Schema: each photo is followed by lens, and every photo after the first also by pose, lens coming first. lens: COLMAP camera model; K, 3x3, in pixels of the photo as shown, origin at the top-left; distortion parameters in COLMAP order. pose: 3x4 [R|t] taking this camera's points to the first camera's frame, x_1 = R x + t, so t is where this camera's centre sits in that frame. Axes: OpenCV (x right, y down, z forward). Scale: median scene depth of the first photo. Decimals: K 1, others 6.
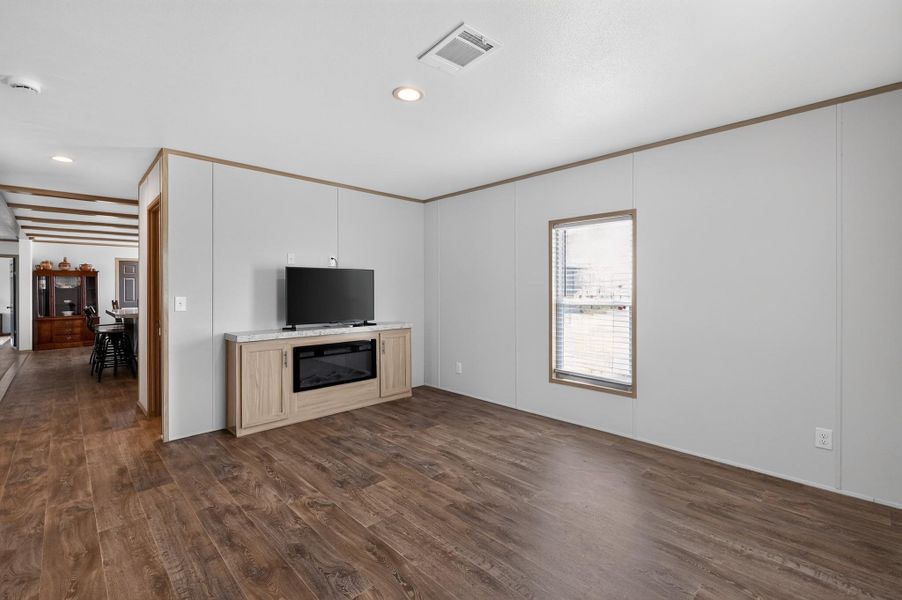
lens RADIAL K [[402.9, 0, 449.6], [0, 402.9, 292.1], [0, 0, 1]] dist [0.000229, 0.000220]
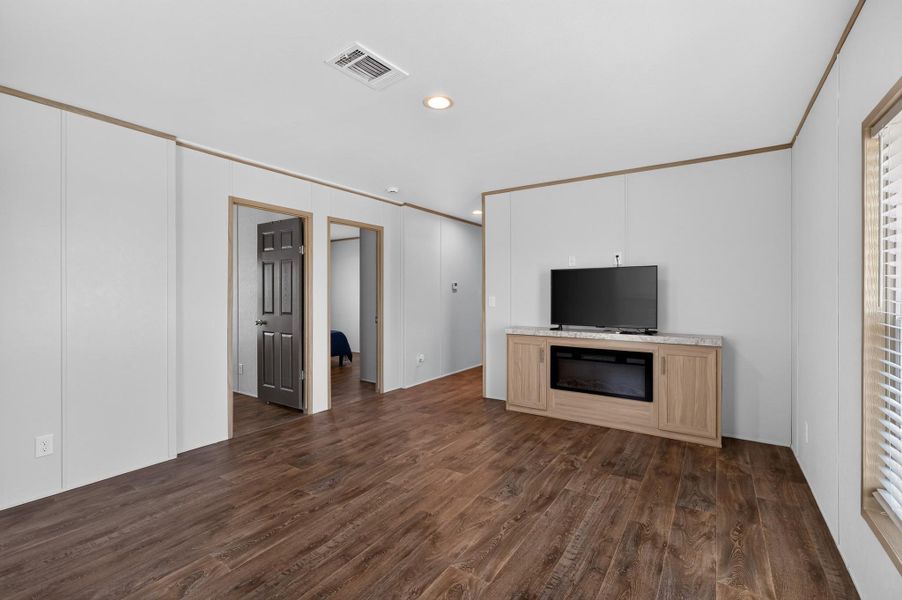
lens RADIAL K [[398.4, 0, 451.0], [0, 398.4, 300.0], [0, 0, 1]] dist [0.000886, -0.000028]
pose [[0.200801, 0.020496, -0.979418, 0.577097], [0.002027, 0.999770, 0.021337, -0.006017], [0.979630, -0.006270, 0.200714, 0.524311]]
